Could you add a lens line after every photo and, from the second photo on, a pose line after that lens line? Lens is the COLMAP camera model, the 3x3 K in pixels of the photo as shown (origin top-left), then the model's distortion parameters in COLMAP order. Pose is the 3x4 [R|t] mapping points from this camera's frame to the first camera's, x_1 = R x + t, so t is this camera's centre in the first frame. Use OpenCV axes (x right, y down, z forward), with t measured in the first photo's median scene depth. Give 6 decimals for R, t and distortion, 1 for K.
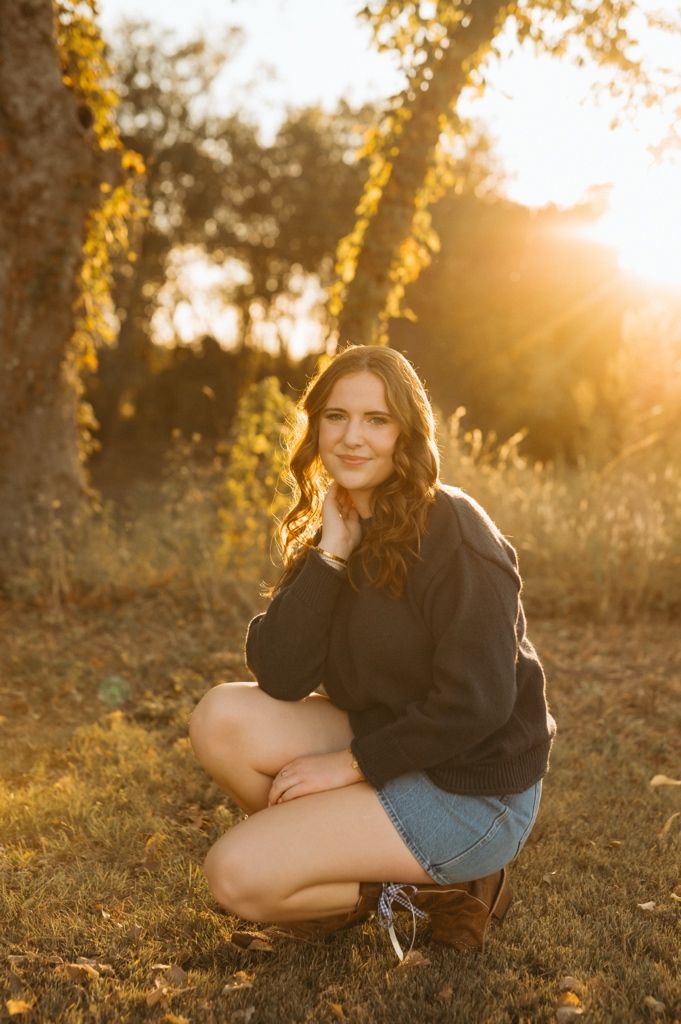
lens RADIAL K [[1383.4, 0, 370.0], [0, 1383.4, 513.4], [0, 0, 1]] dist [0.011354, -0.011699]
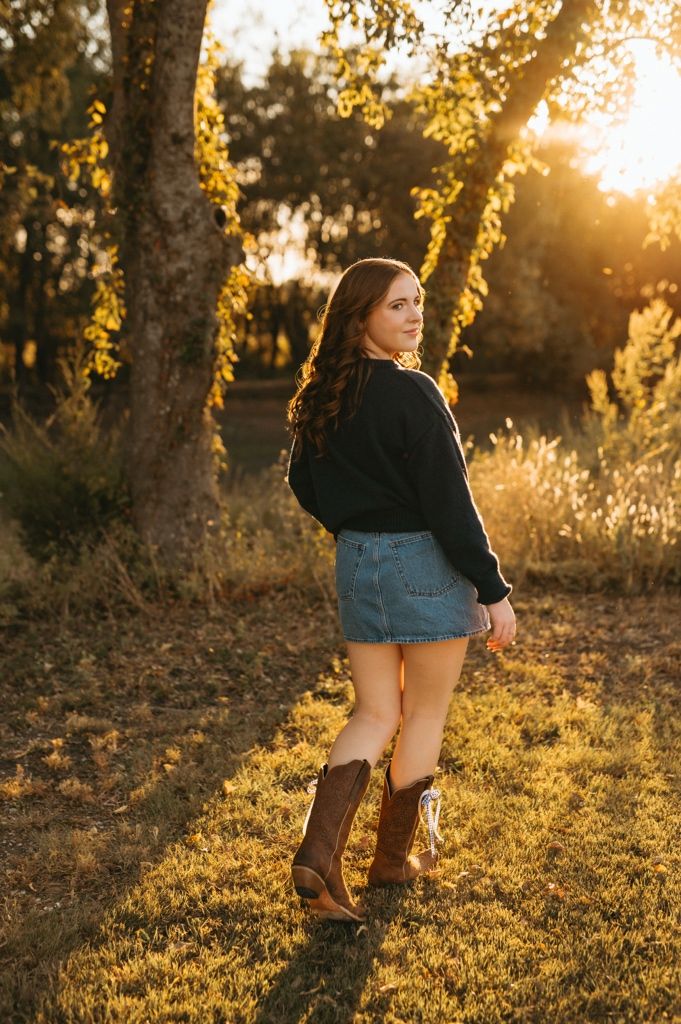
lens RADIAL K [[1387.4, 0, 364.5], [0, 1387.4, 525.7], [0, 0, 1]] dist [-0.003711, -0.023627]
pose [[0.999535, -0.028606, 0.010546, -0.088090], [0.027838, 0.997367, 0.066959, -0.079444], [-0.012433, -0.066634, 0.997700, -0.270291]]
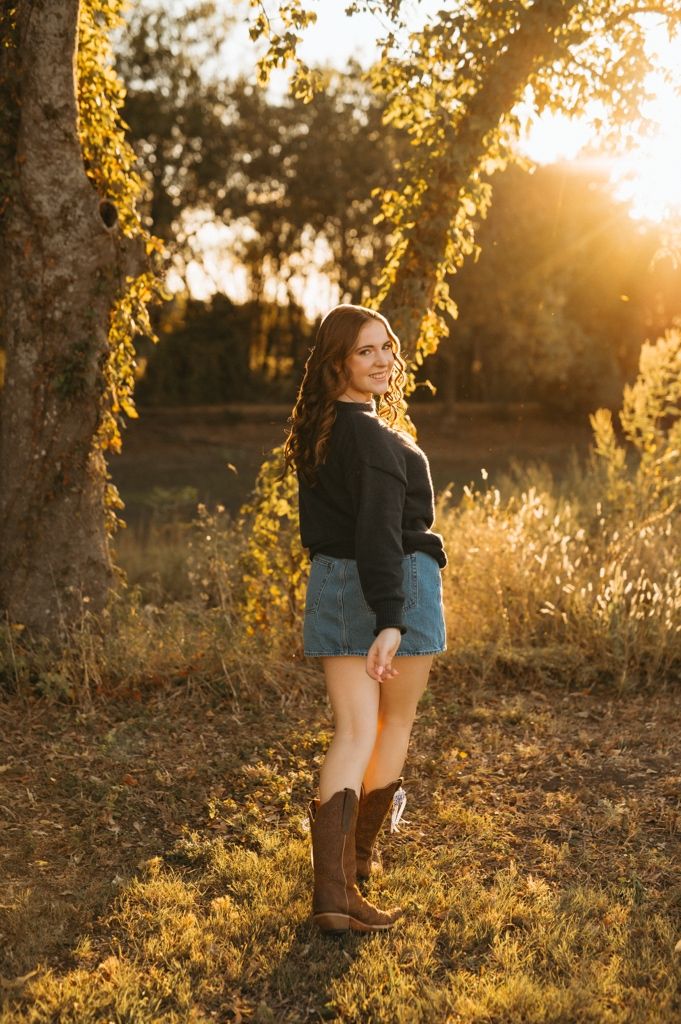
lens RADIAL K [[1375.3, 0, 377.8], [0, 1375.3, 514.5], [0, 0, 1]] dist [0.009606, -0.042131]
pose [[0.999975, -0.006694, -0.002484, -0.008303], [0.006793, 0.999071, 0.042560, -0.101254], [0.002196, -0.042575, 0.999091, -0.007617]]
